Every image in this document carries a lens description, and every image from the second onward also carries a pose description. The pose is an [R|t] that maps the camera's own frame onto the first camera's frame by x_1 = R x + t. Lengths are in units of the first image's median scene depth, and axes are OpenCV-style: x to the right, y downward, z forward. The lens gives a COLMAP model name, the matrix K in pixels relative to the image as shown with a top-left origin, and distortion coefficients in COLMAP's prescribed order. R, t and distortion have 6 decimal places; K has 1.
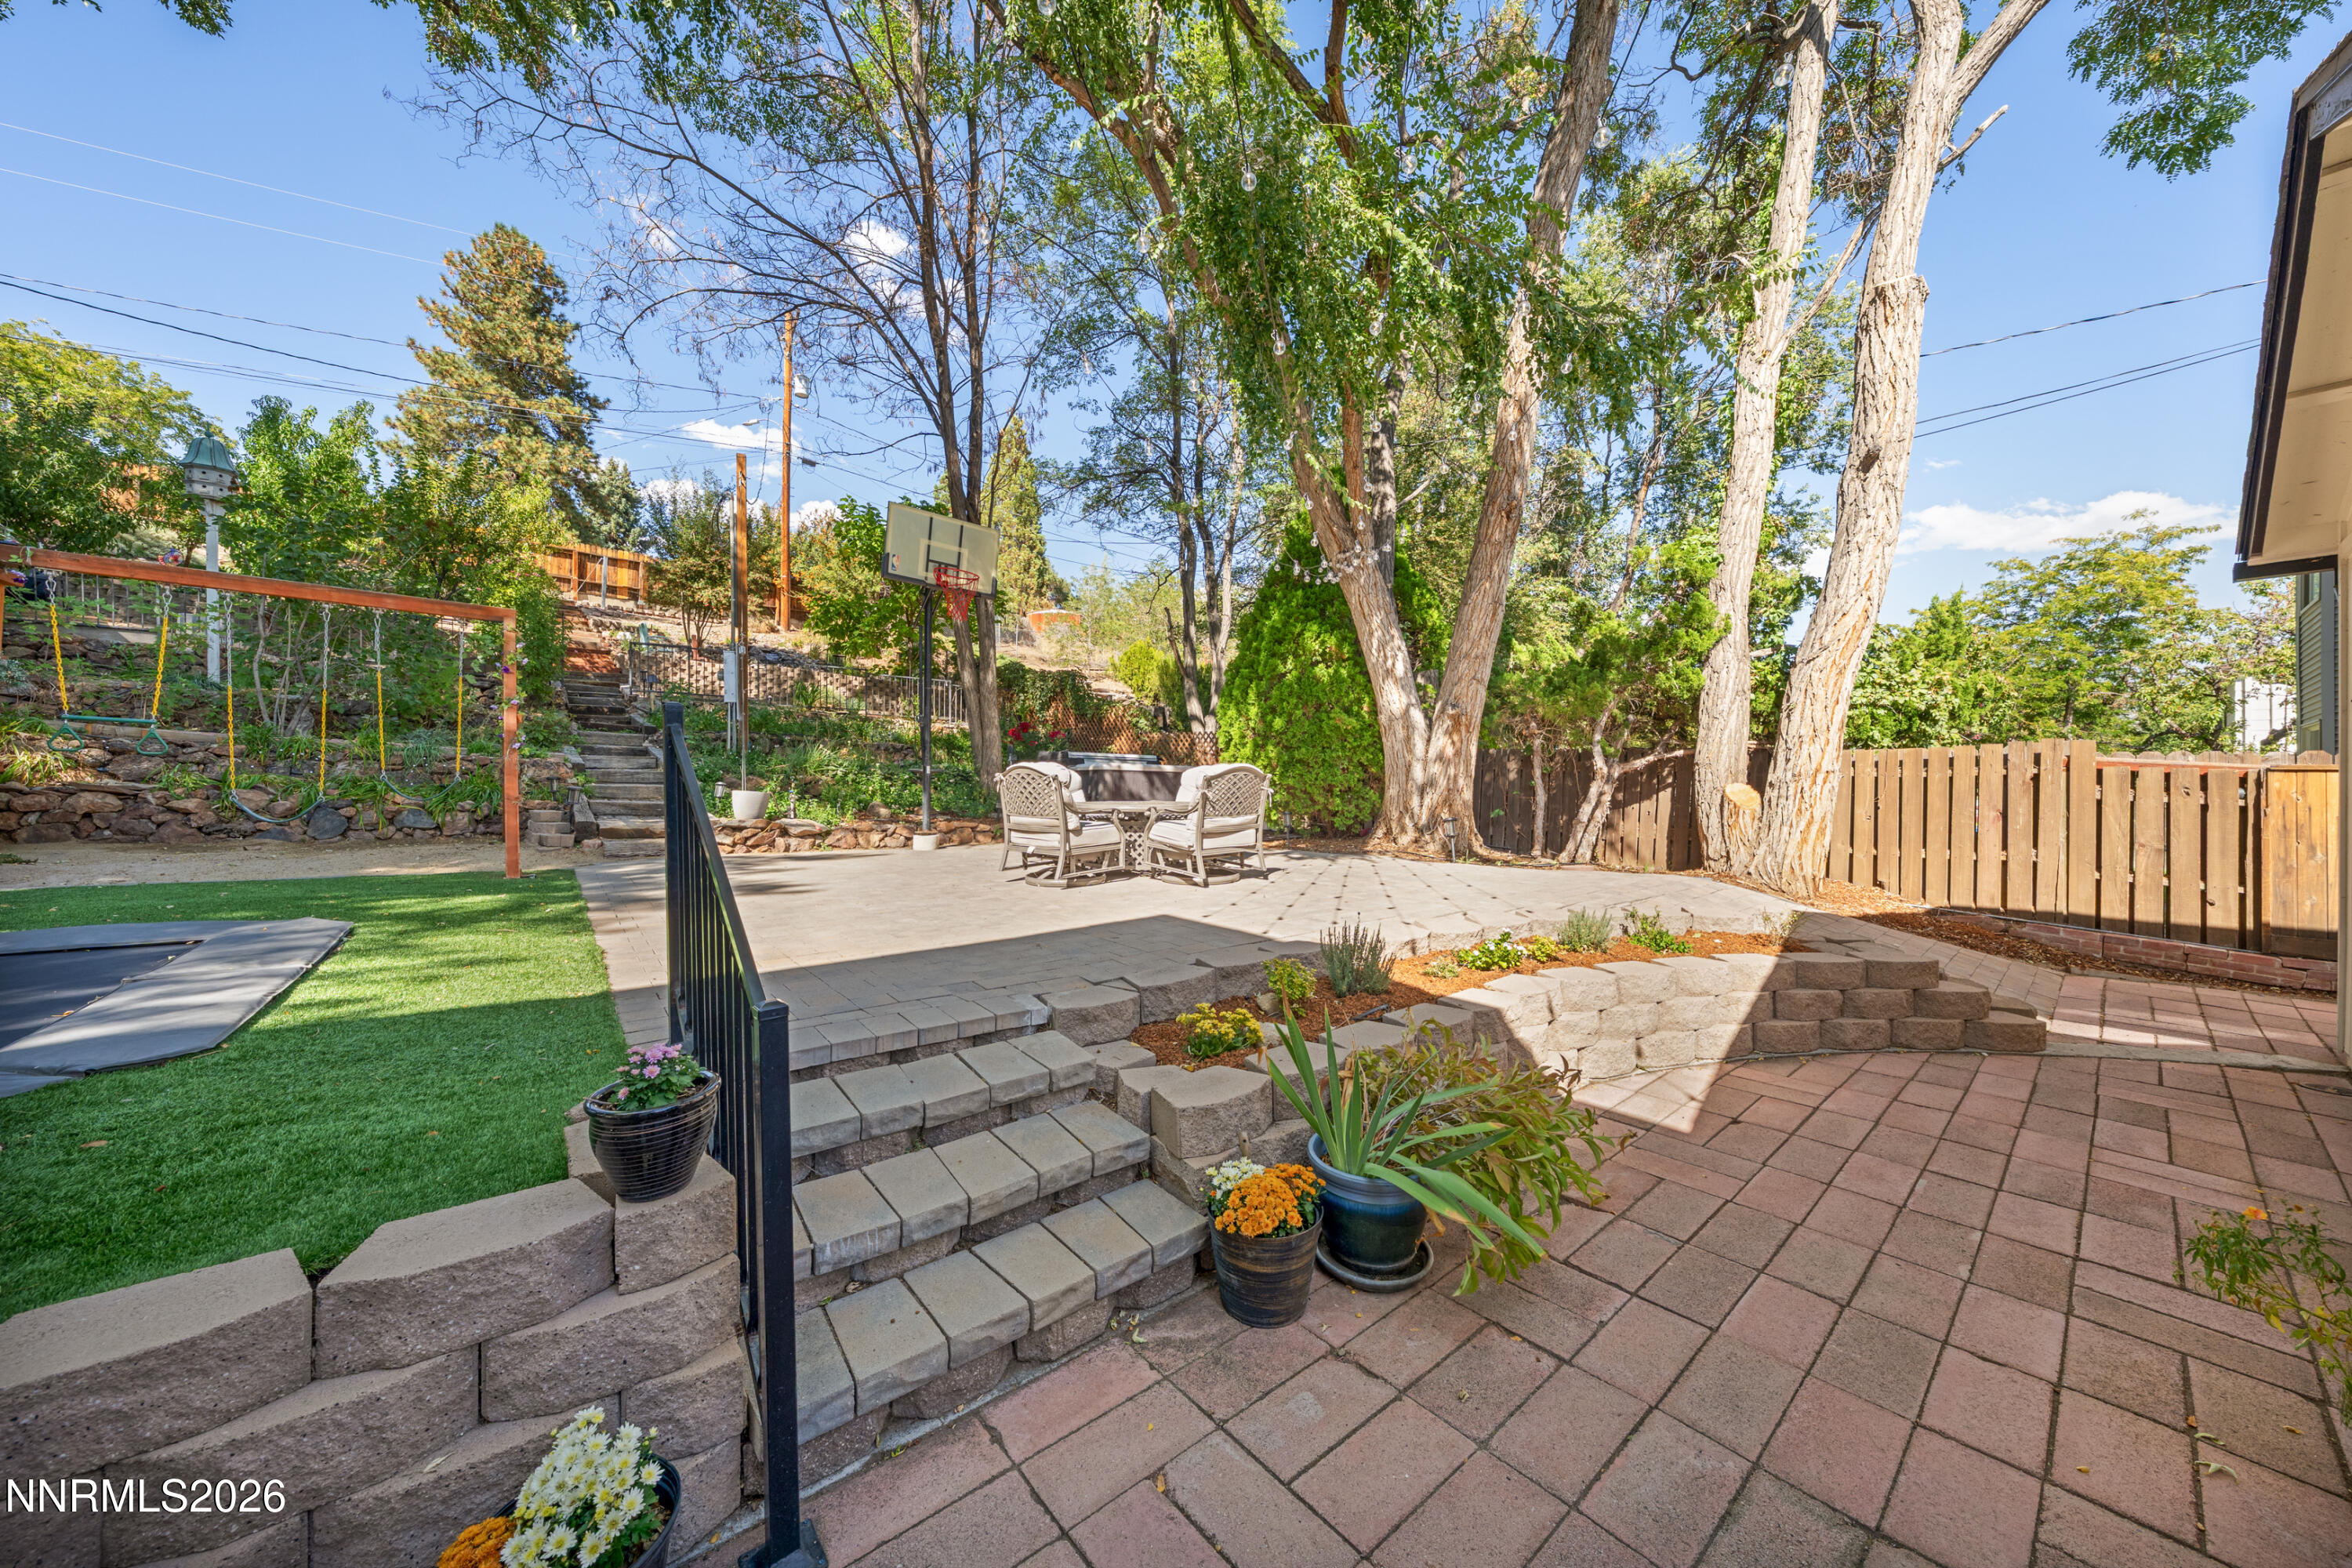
lens RADIAL K [[808.6, 0, 1177.8], [0, 808.6, 769.7], [0, 0, 1]] dist [-0.000190, 0.000066]
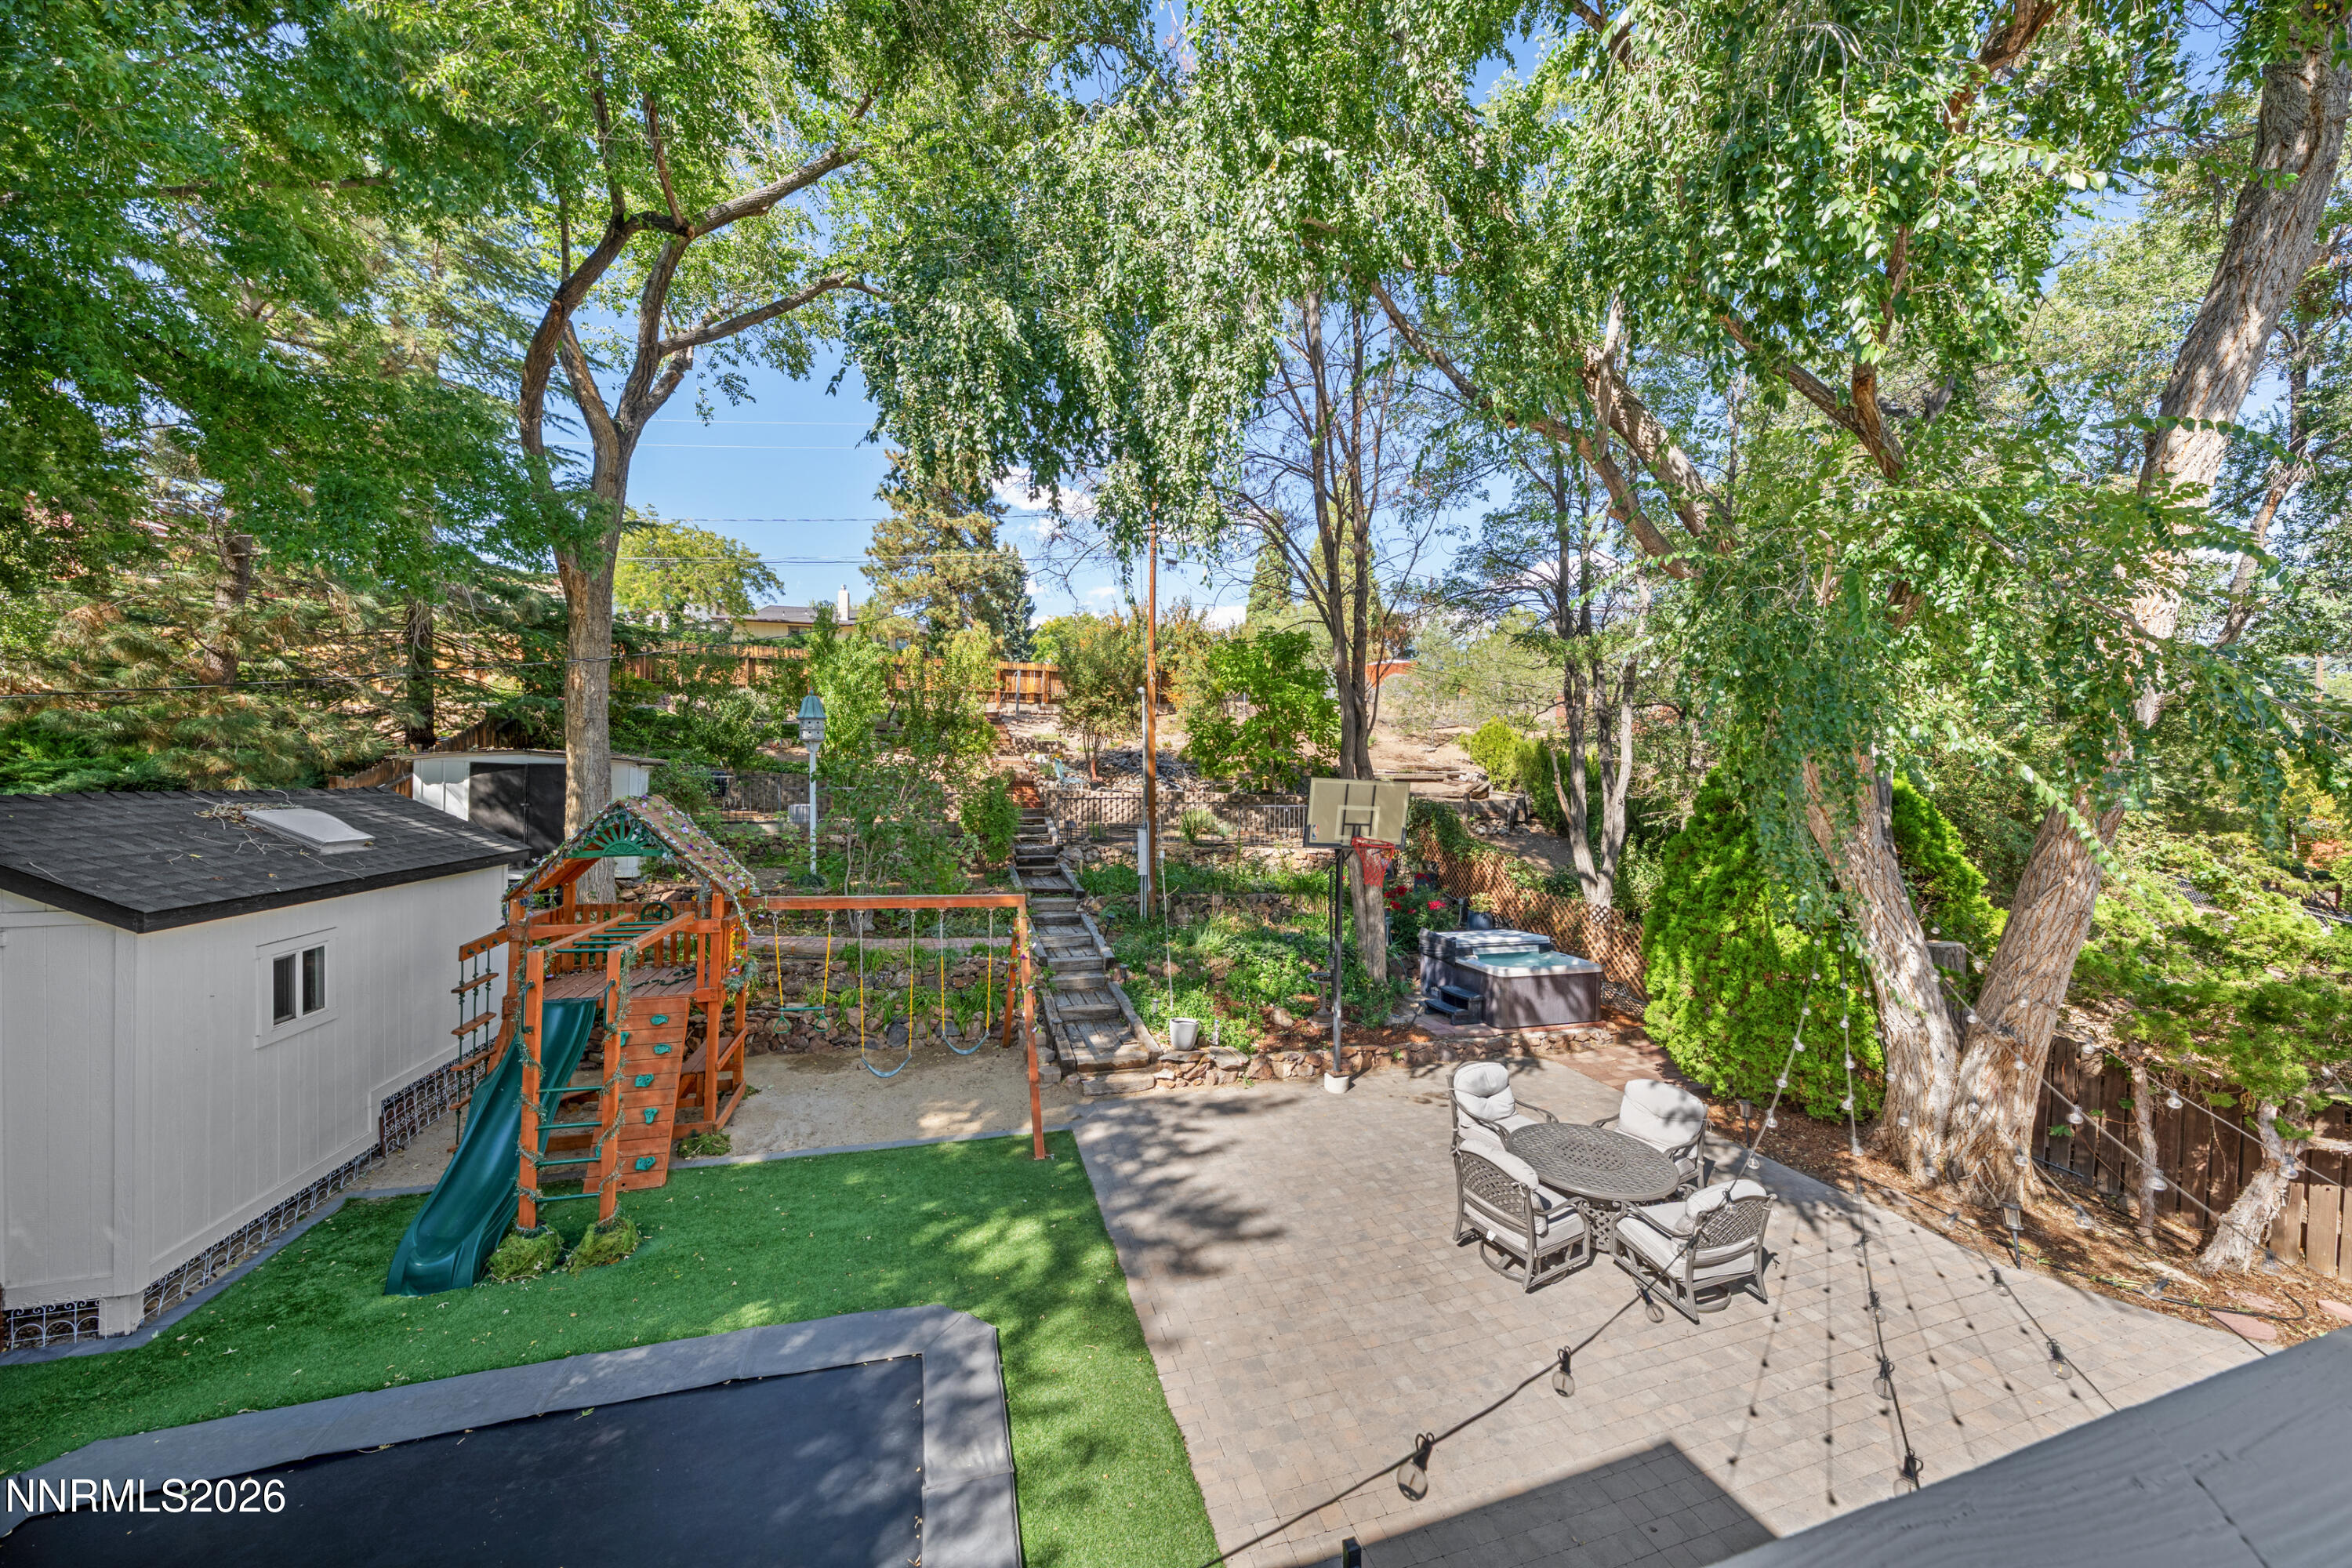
lens RADIAL K [[808.6, 0, 1186.6], [0, 808.6, 799.3], [0, 0, 1]] dist [-0.000190, 0.000066]
pose [[0.926144, 0.005855, -0.377124, -0.070962], [-0.006516, 0.999979, -0.000478, -0.199617], [0.377113, 0.002900, 0.926163, -0.032355]]
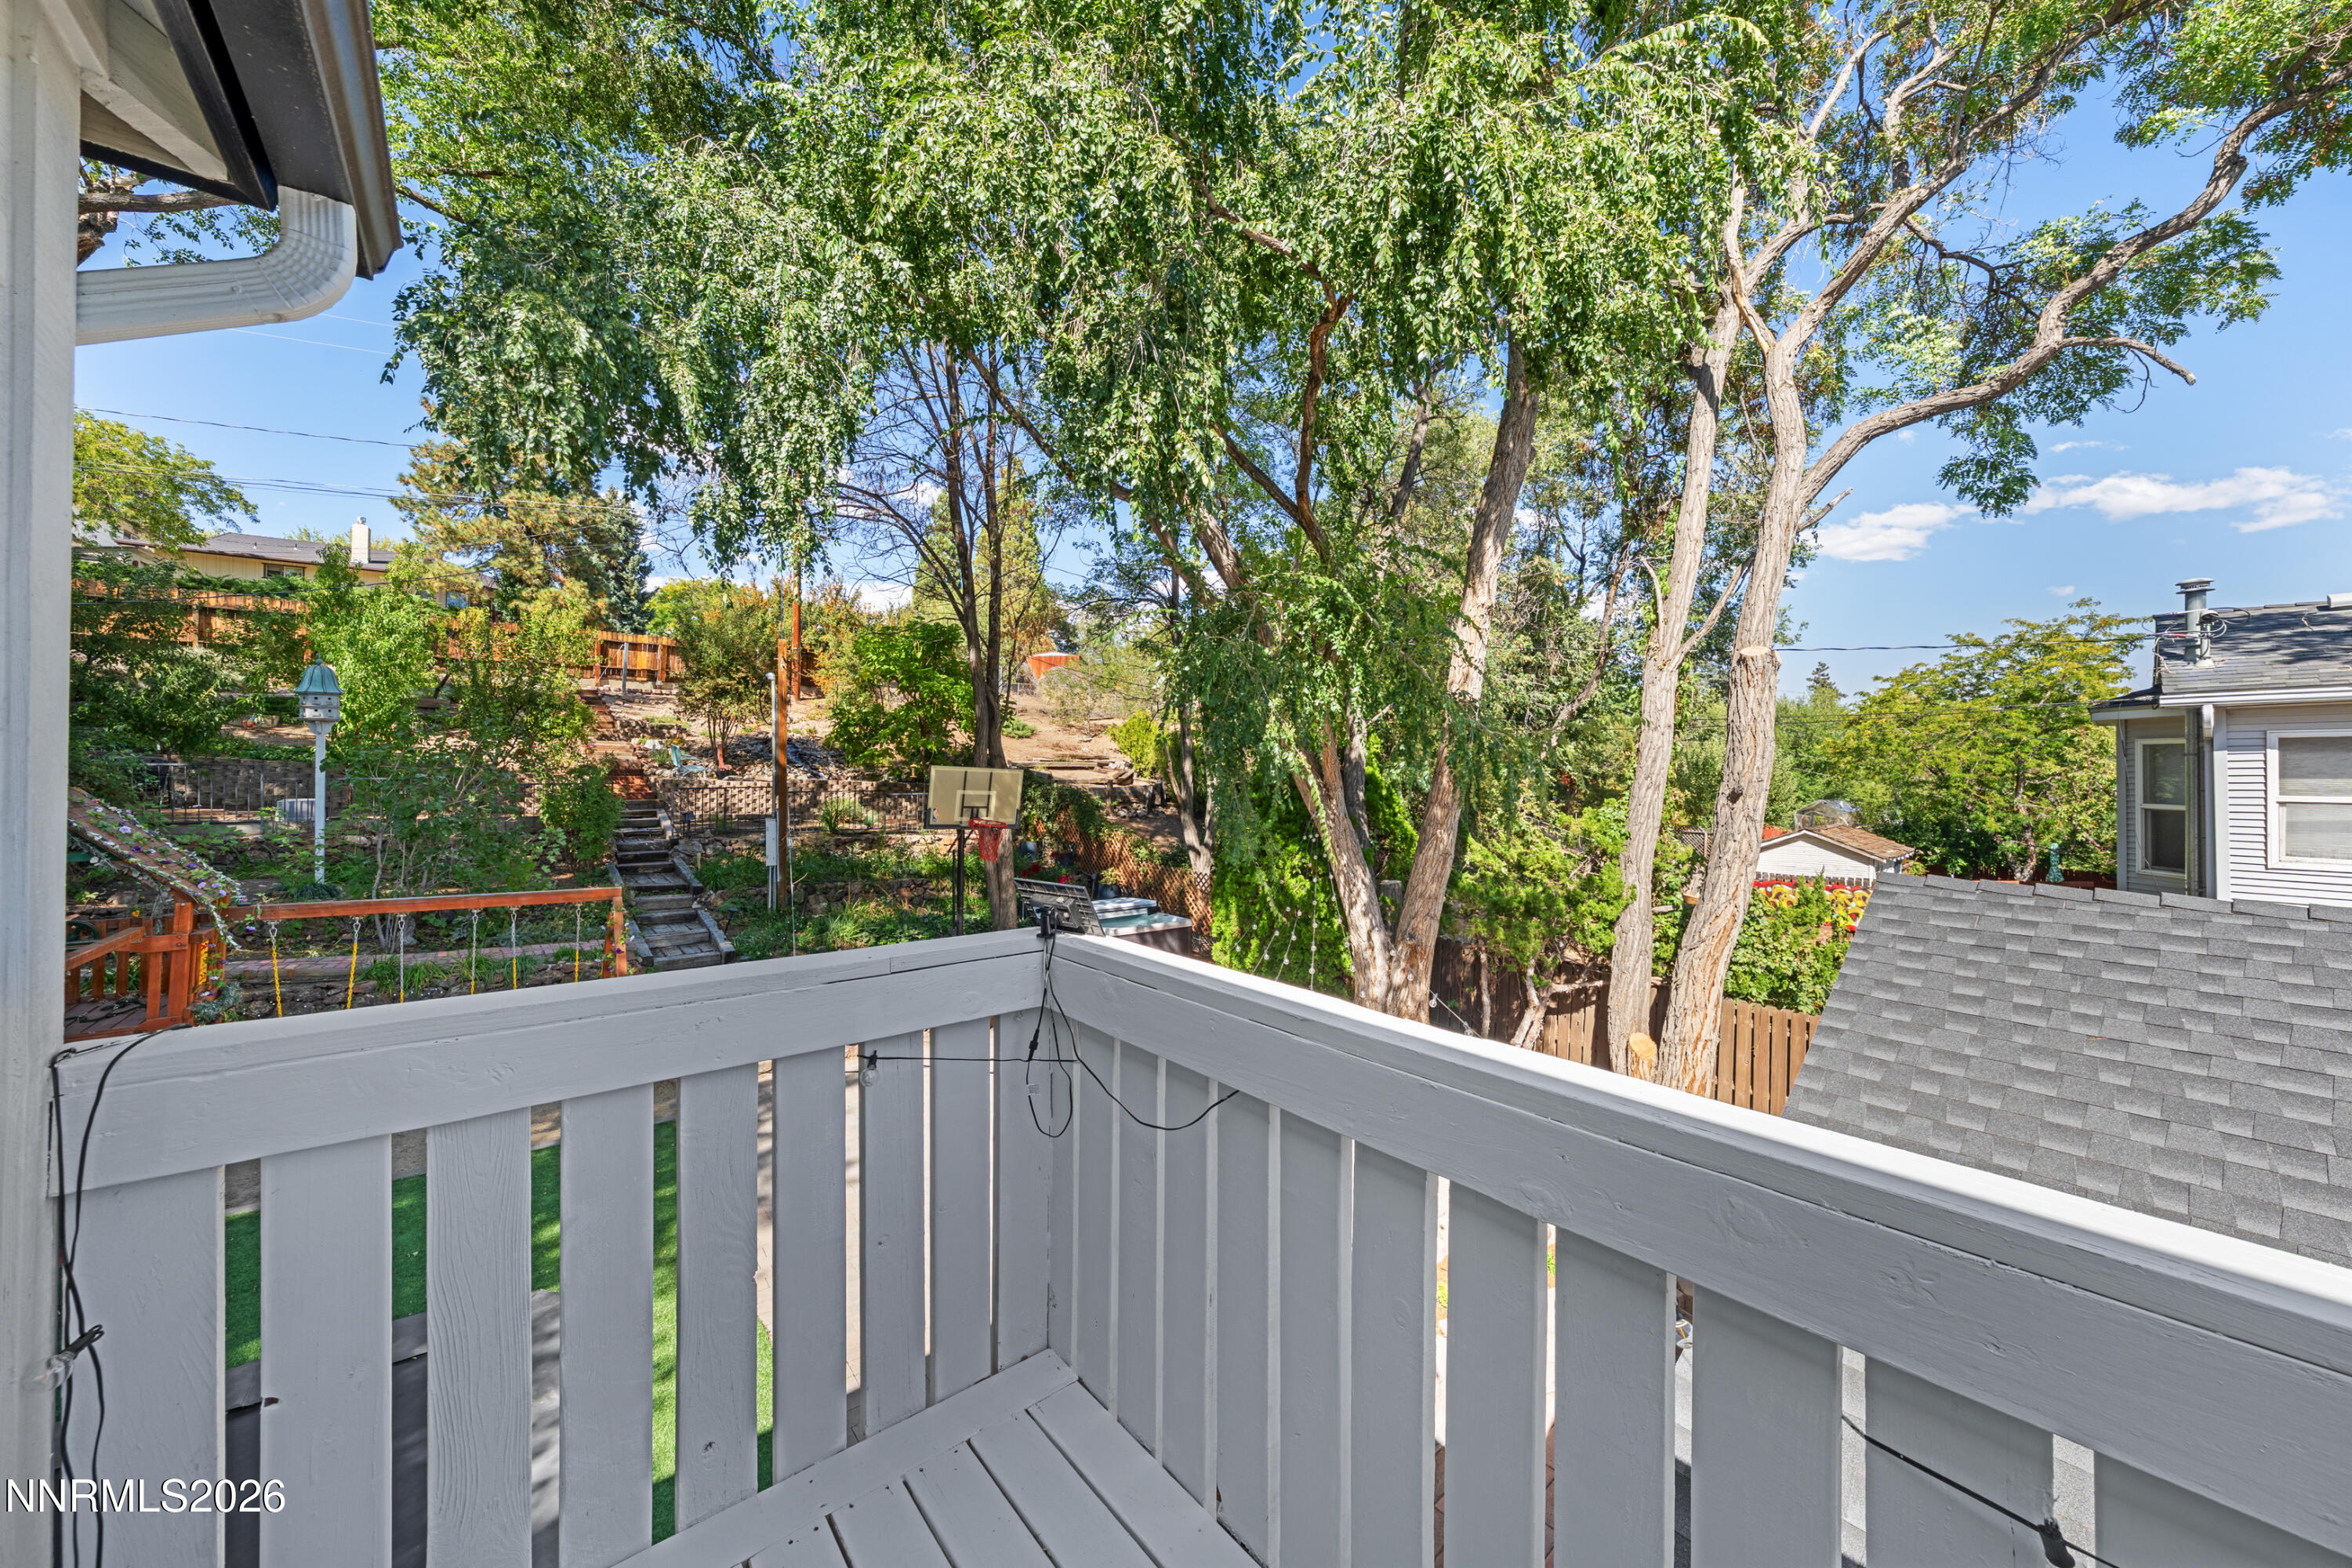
lens RADIAL K [[808.6, 0, 1182.6], [0, 808.6, 767.9], [0, 0, 1]] dist [-0.000190, 0.000066]
pose [[0.999951, -0.004354, 0.008875, -0.000922], [0.004577, 0.999672, -0.025189, -0.196541], [-0.008762, 0.025228, 0.999643, -0.118989]]
